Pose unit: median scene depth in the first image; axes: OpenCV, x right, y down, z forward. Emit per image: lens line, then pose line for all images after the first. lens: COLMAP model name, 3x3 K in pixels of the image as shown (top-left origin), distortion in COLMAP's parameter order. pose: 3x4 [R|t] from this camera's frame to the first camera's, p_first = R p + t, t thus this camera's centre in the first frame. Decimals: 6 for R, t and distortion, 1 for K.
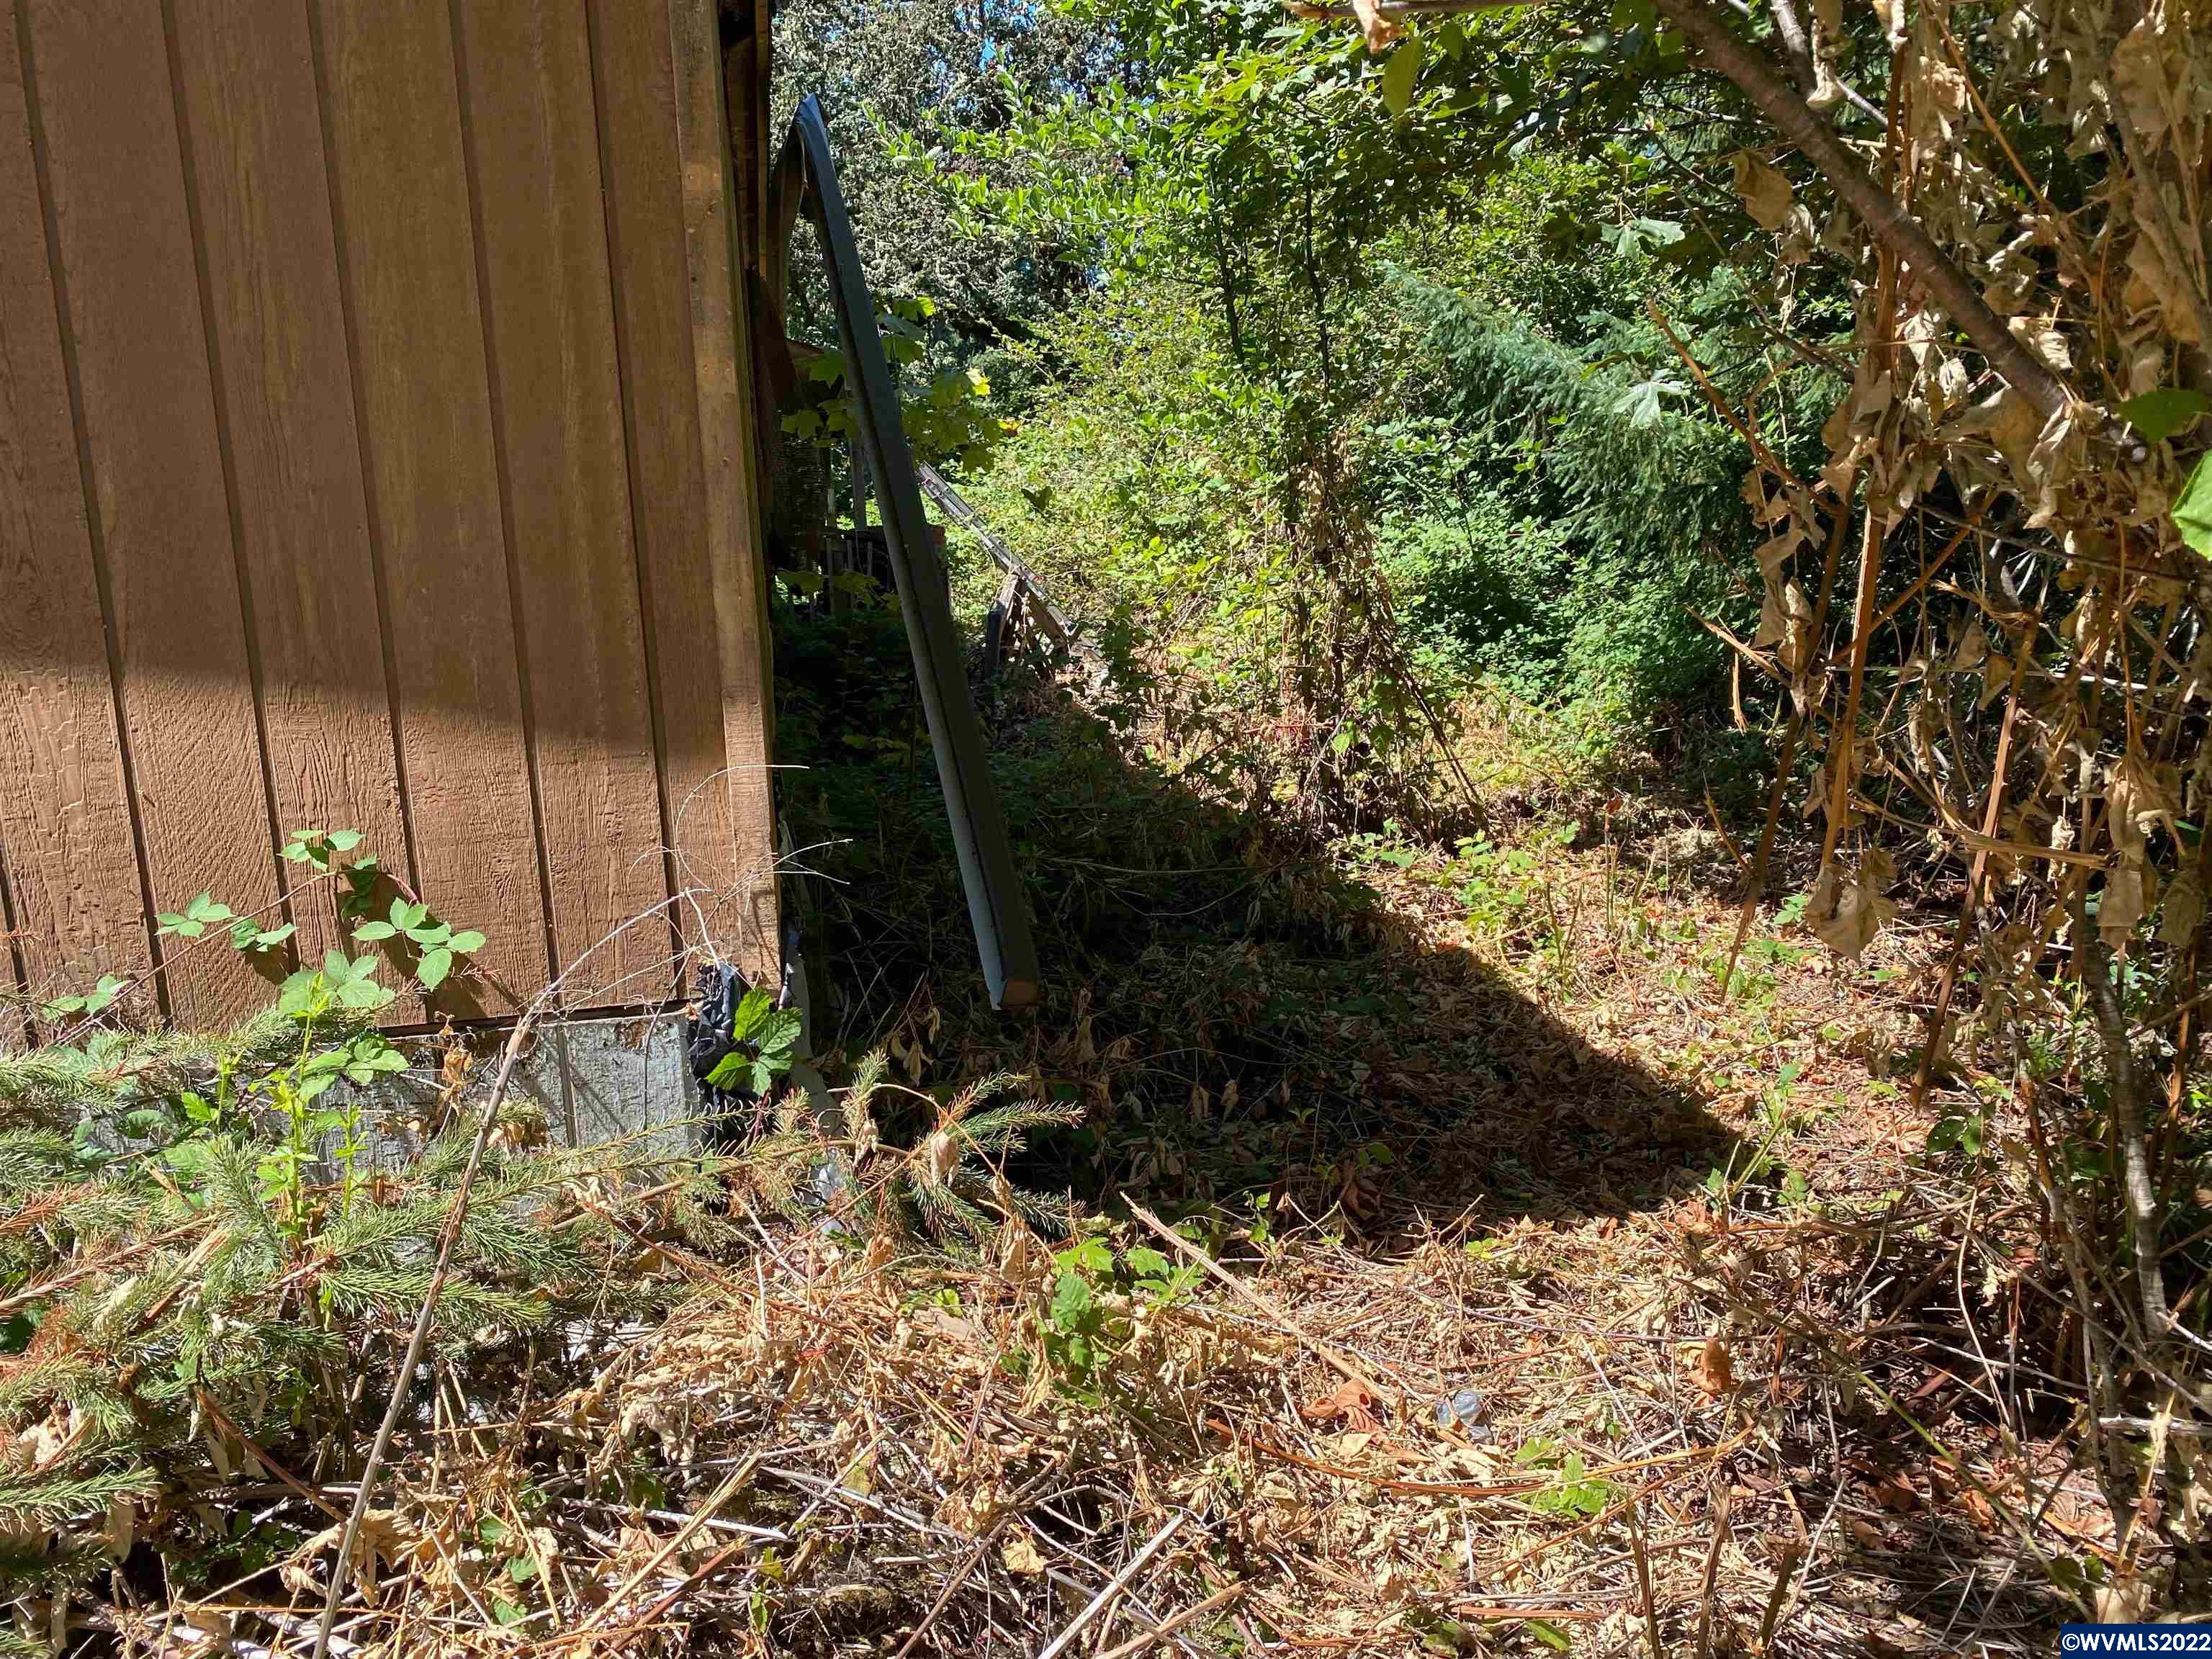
lens RADIAL K [[1703.0, 0, 1097.4], [0, 1703.0, 832.8], [0, 0, 1]] dist [0.050506, -0.014048]
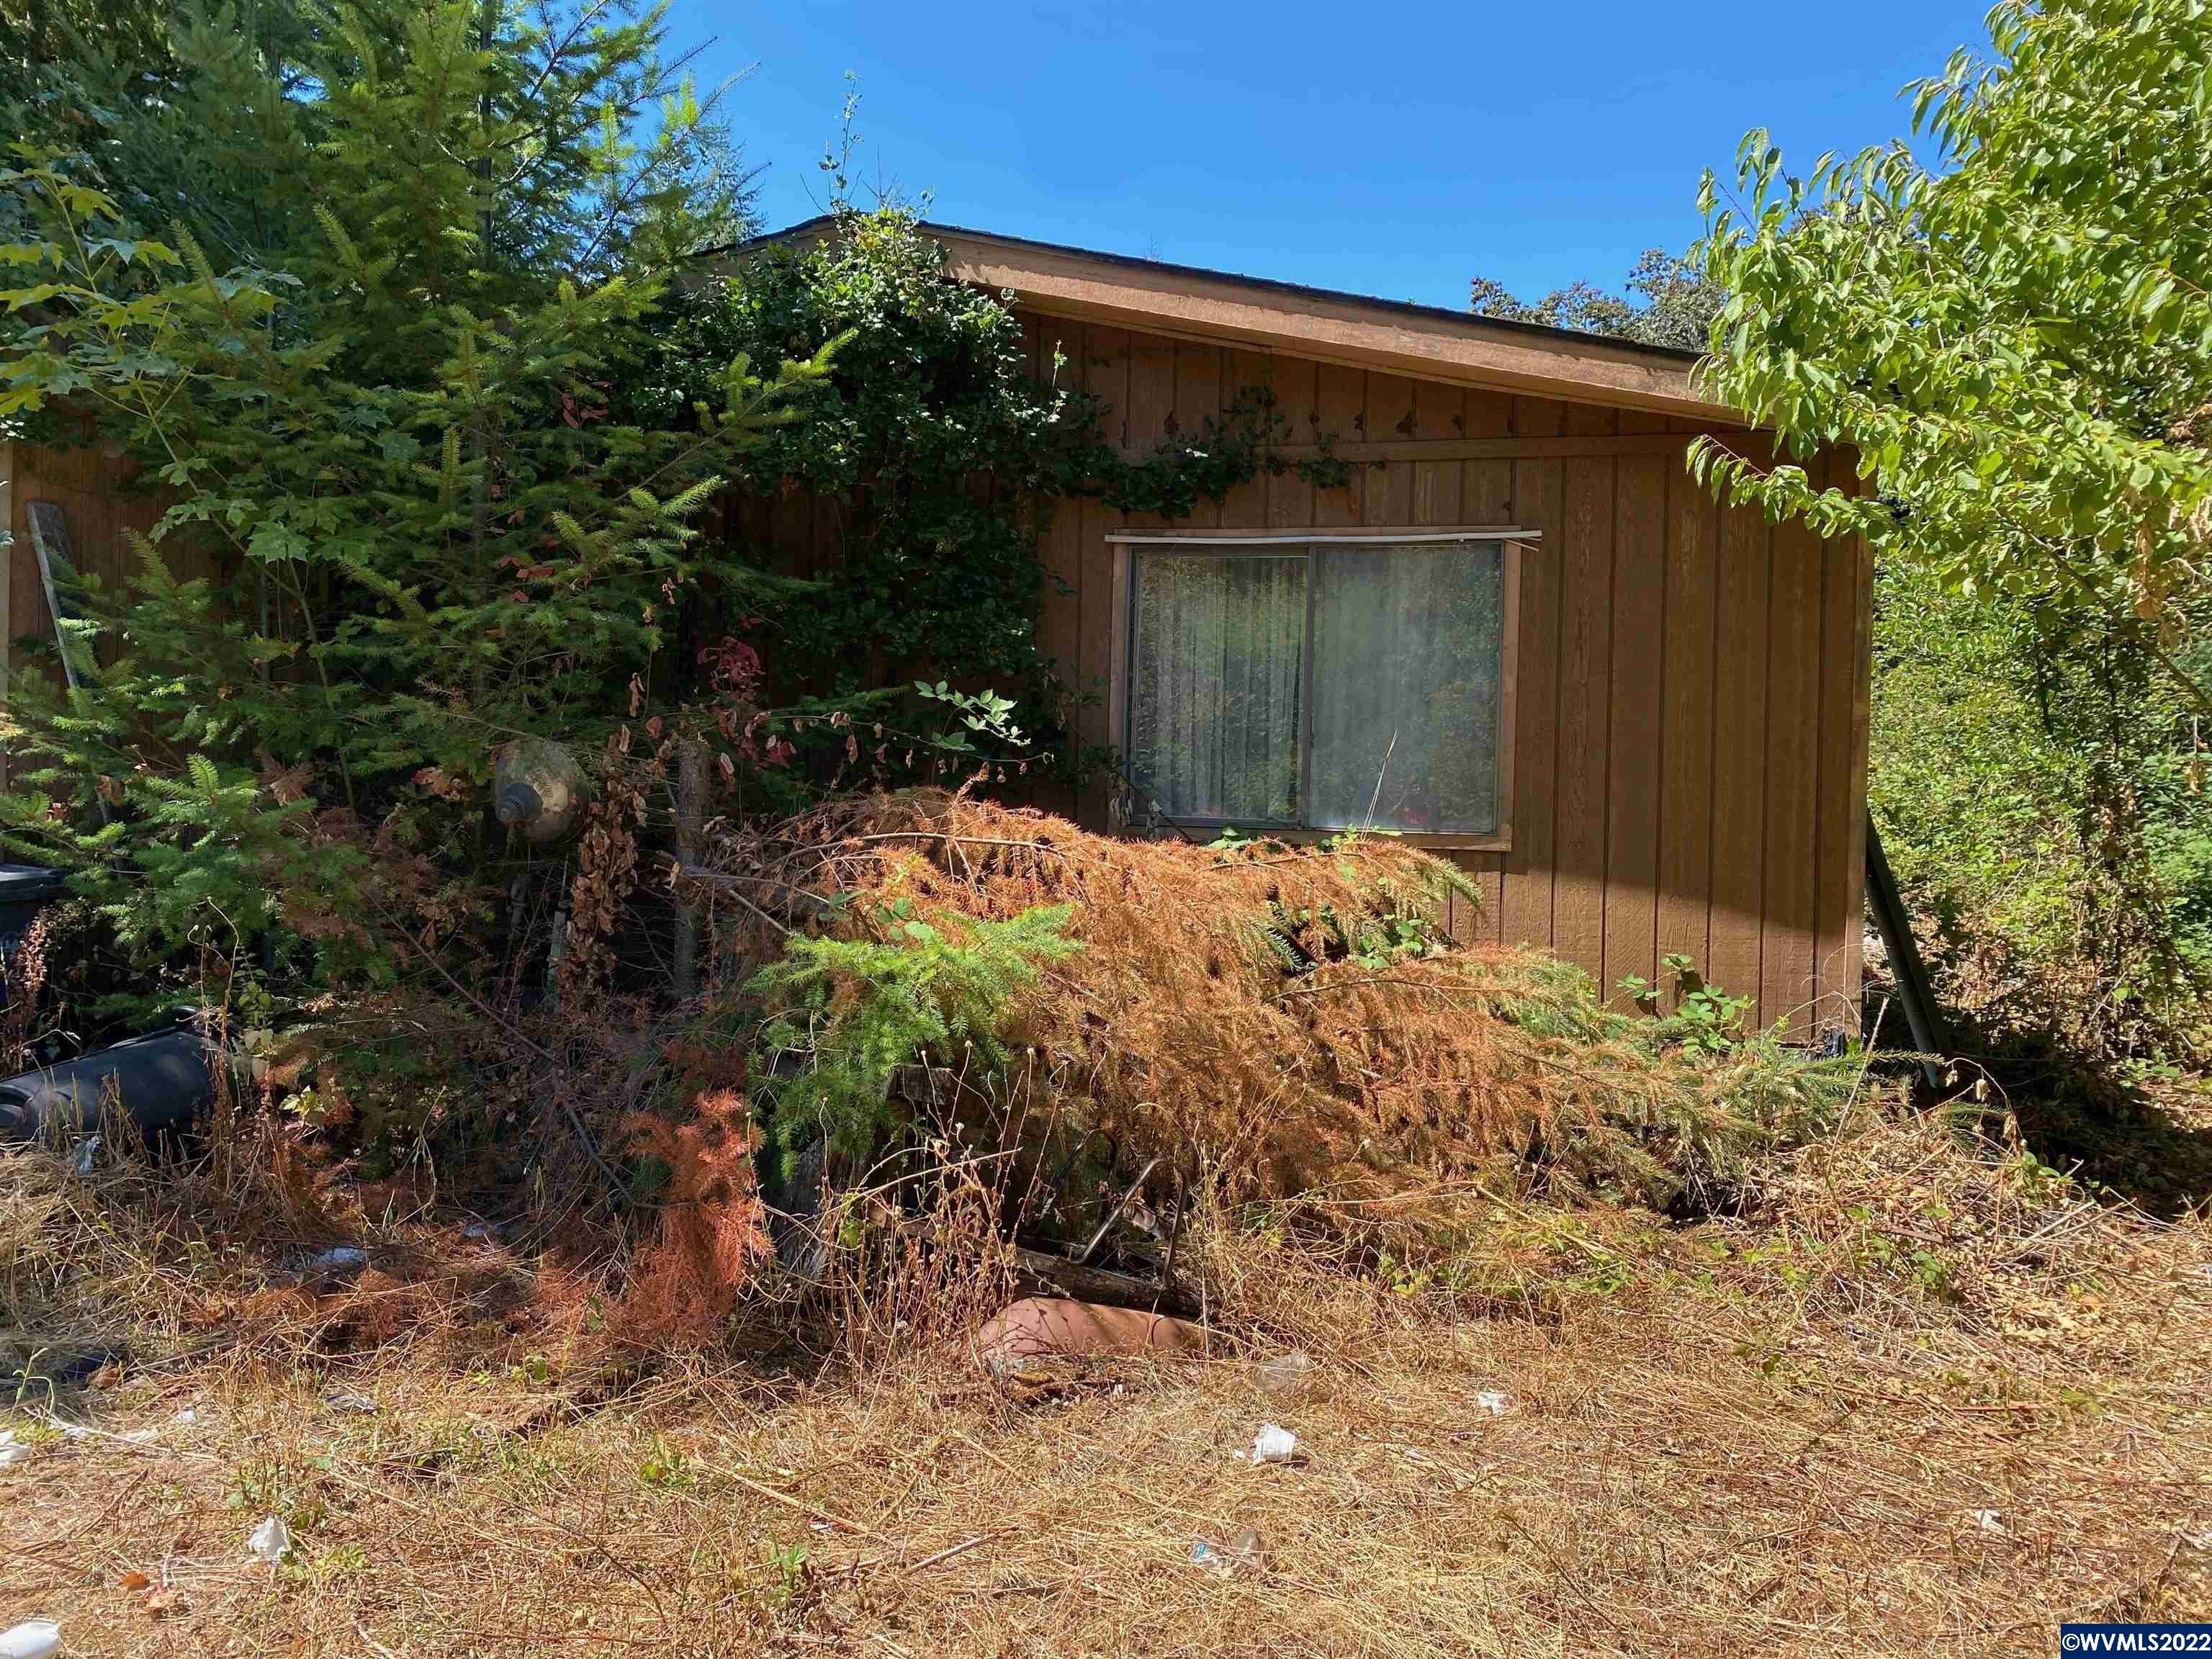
lens RADIAL K [[1703.0, 0, 1113.3], [0, 1703.0, 805.1], [0, 0, 1]] dist [0.050506, -0.014048]
pose [[0.932306, 0.059837, -0.356685, -0.136555], [-0.116807, 0.983184, -0.140374, 0.093592], [0.342287, 0.172535, 0.923618, -0.658752]]
